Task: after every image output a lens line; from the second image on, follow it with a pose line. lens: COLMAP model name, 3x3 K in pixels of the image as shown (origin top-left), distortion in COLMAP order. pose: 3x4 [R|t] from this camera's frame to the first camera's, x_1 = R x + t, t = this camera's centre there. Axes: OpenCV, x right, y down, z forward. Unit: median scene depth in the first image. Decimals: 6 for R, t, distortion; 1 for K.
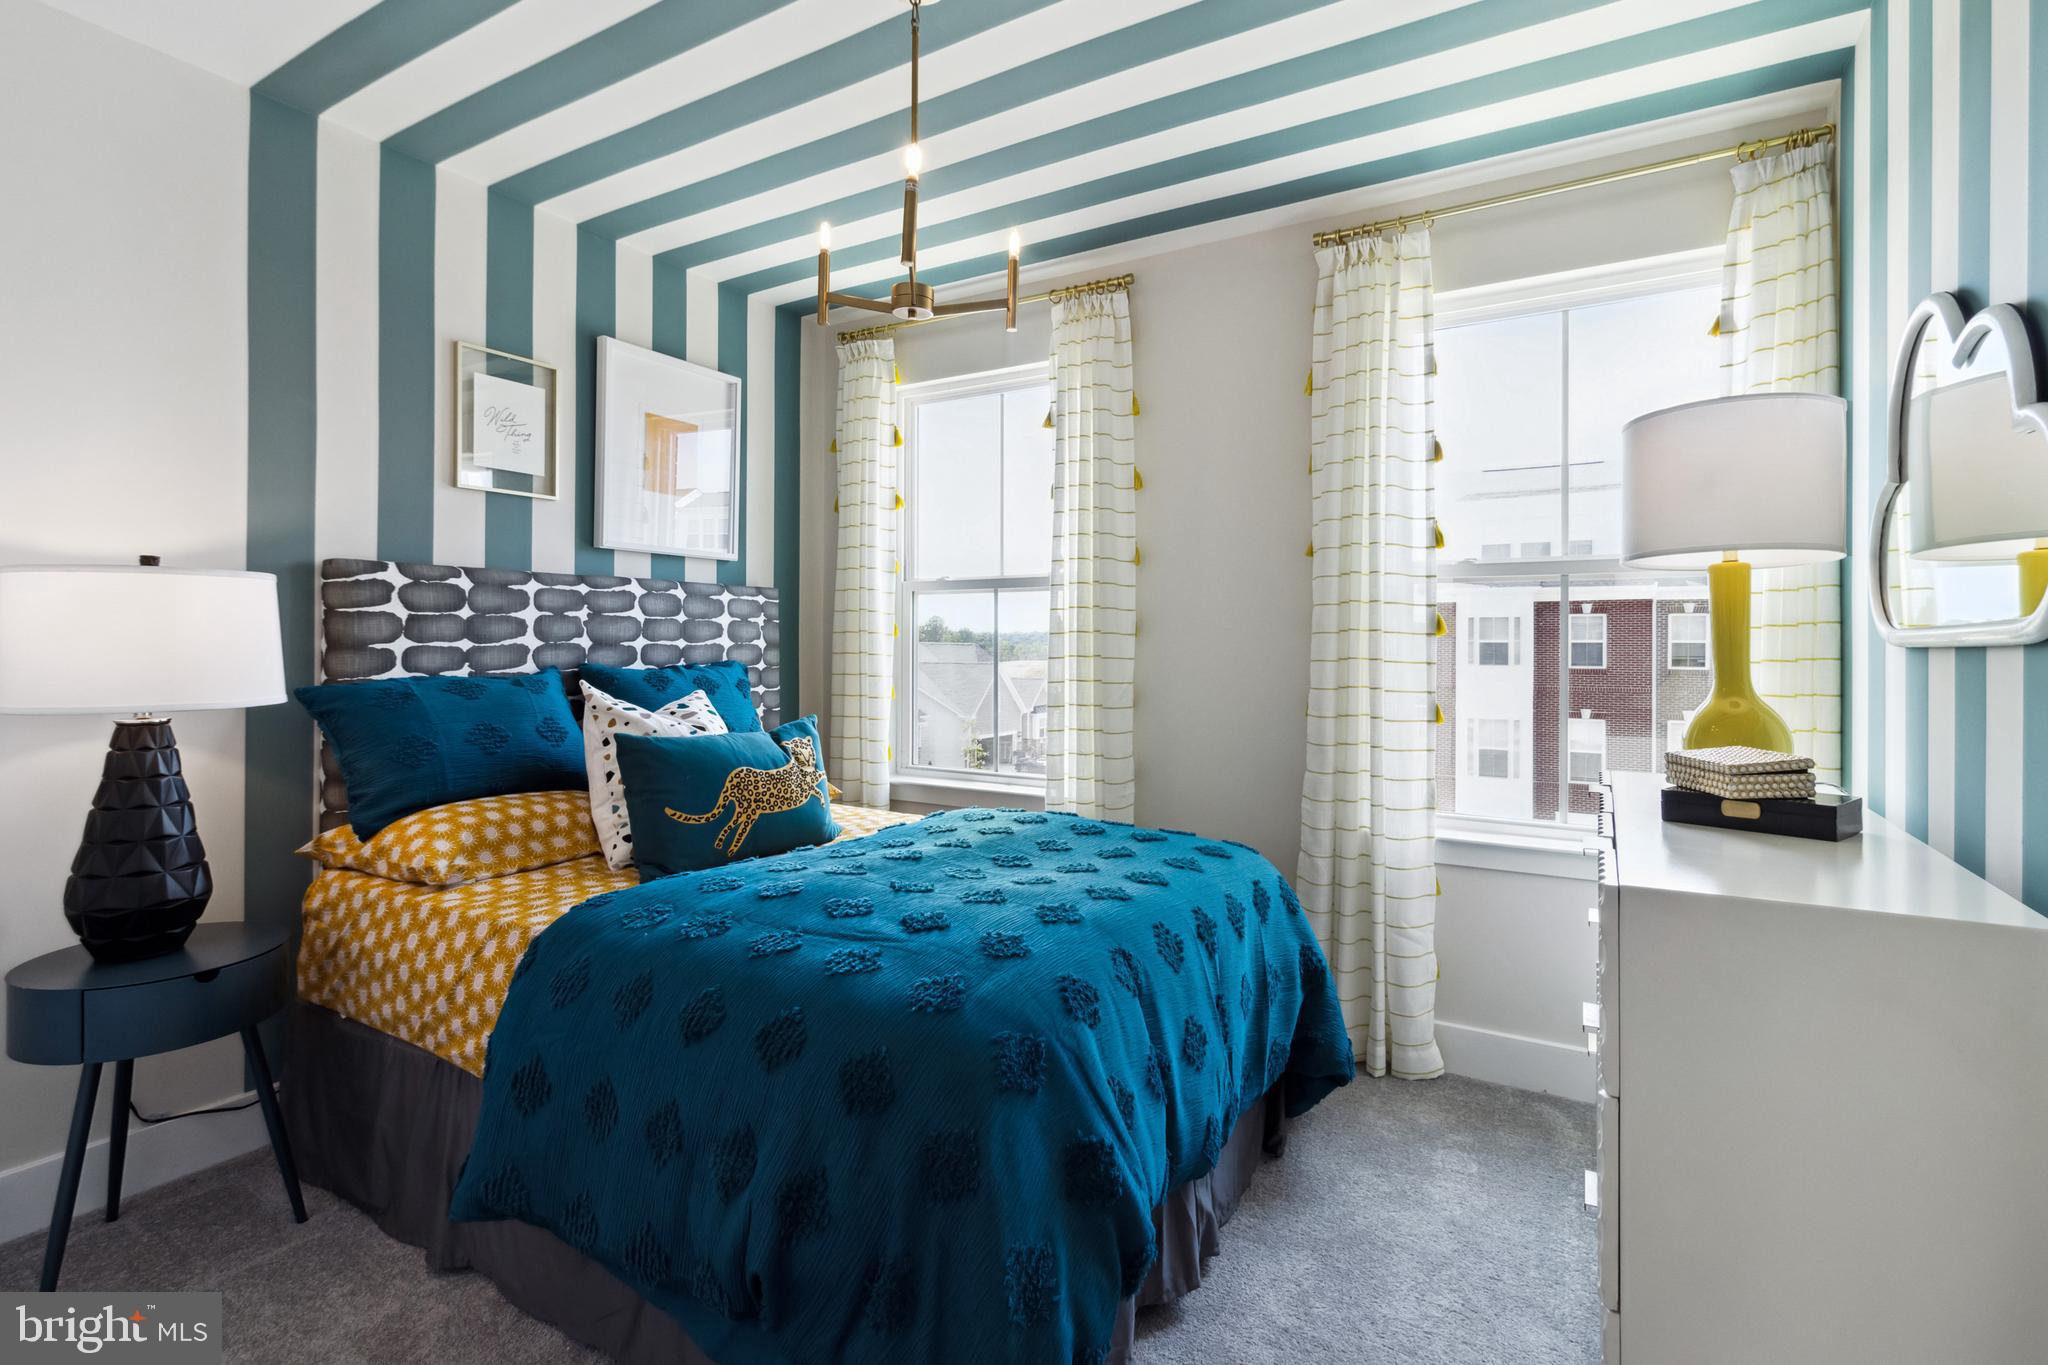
lens RADIAL K [[962.0, 0, 1032.5], [0, 962.0, 634.2], [0, 0, 1]] dist [0.001244, -0.000180]
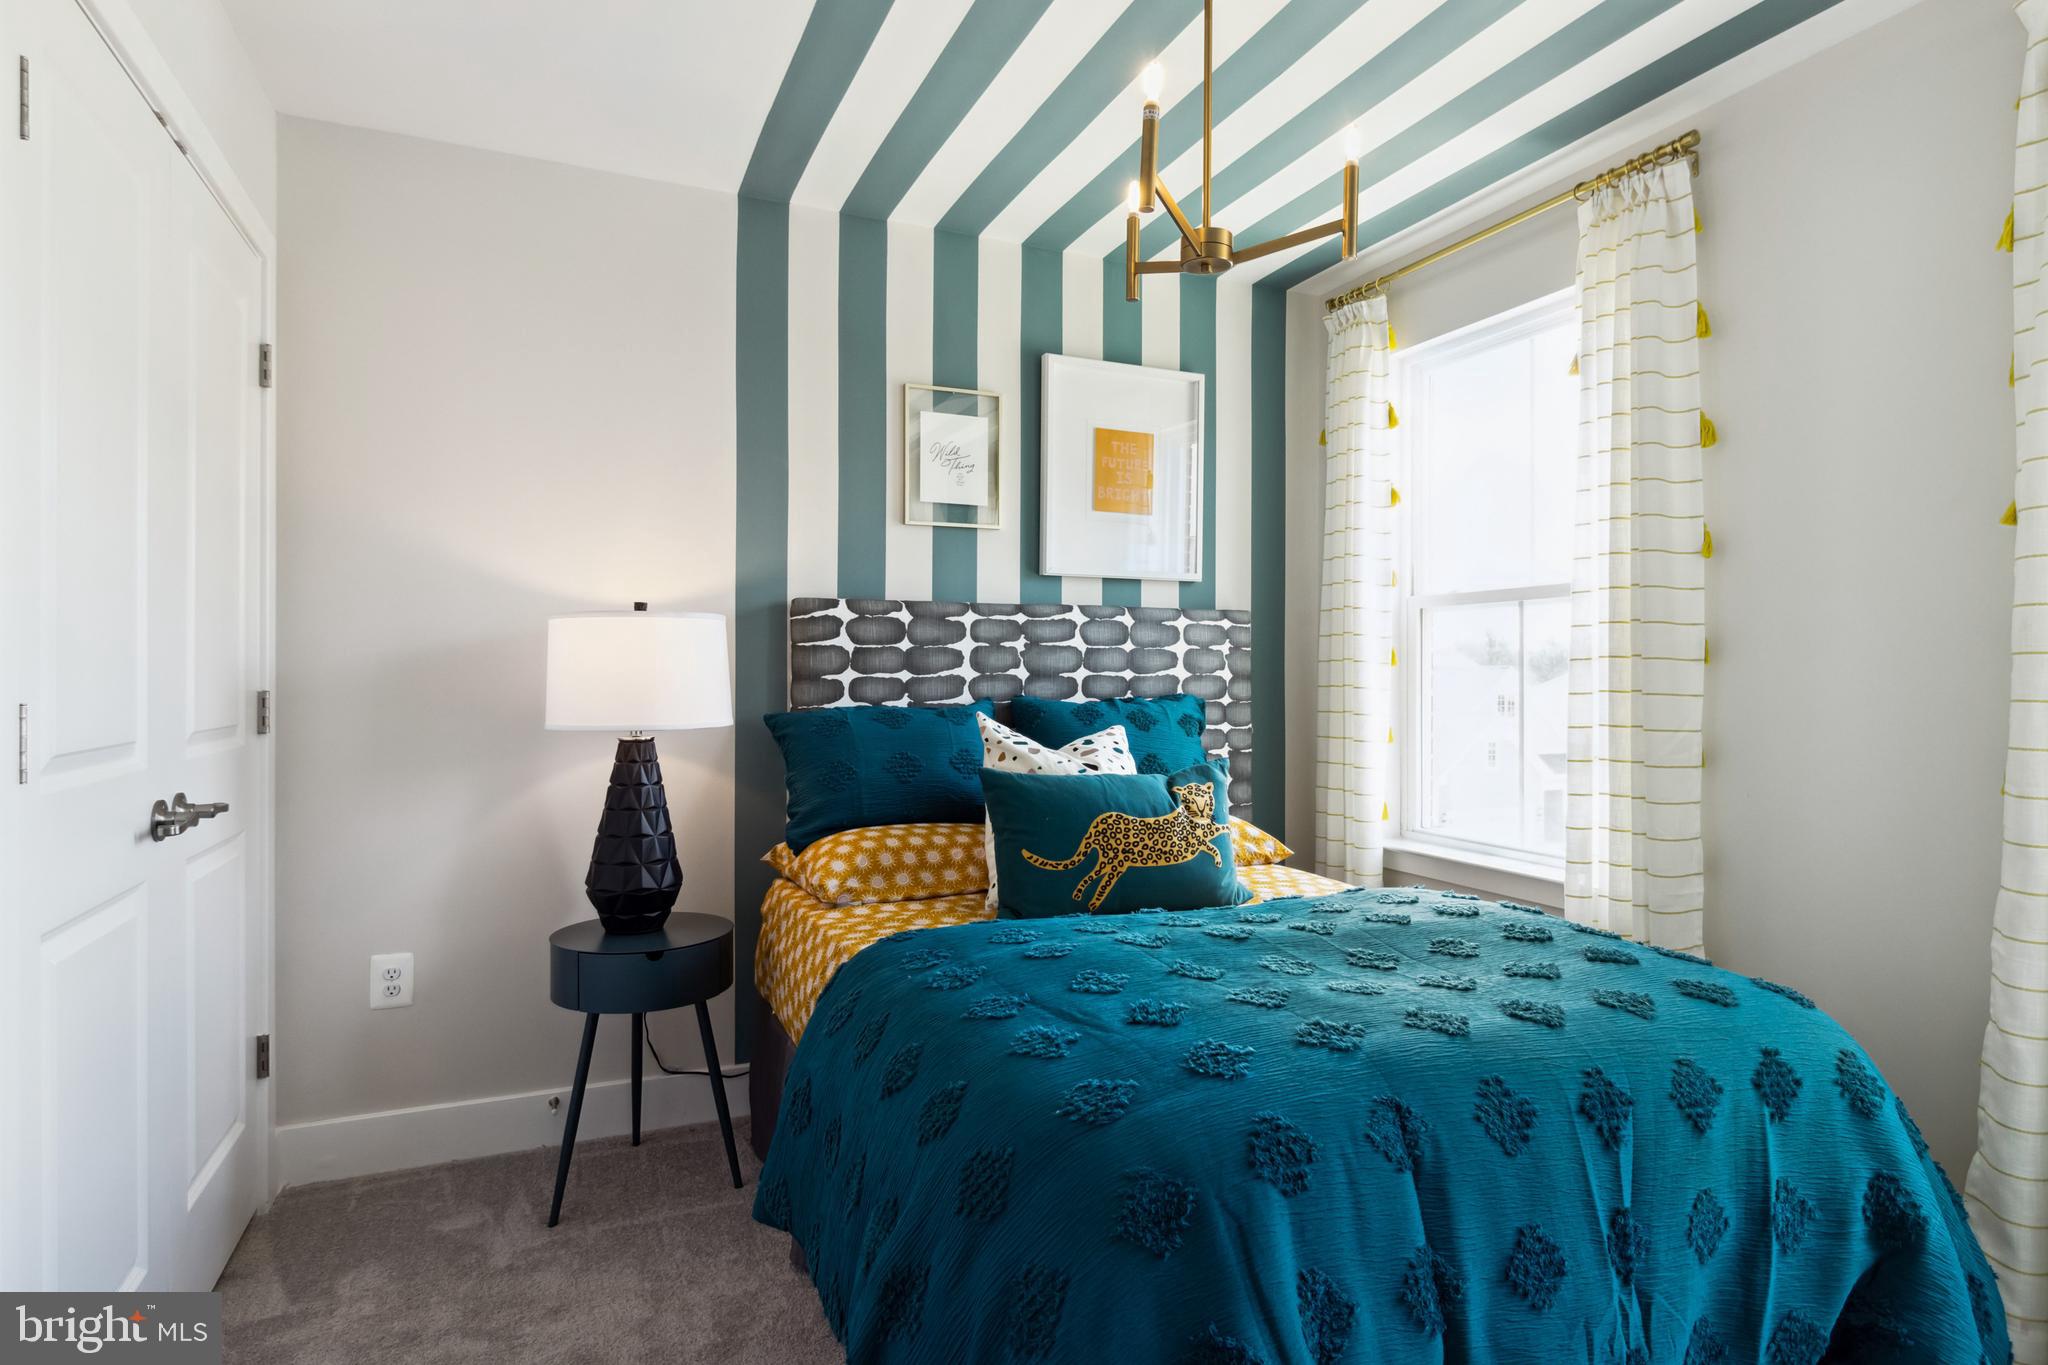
lens RADIAL K [[1107.8, 0, 1028.7], [0, 1107.8, 663.2], [0, 0, 1]] dist [0.002441, -0.001140]
pose [[0.815913, -0.008448, -0.578113, 0.205307], [0.006943, 0.999964, -0.004813, 0.003881], [0.578133, -0.000087, 0.815942, 0.104386]]
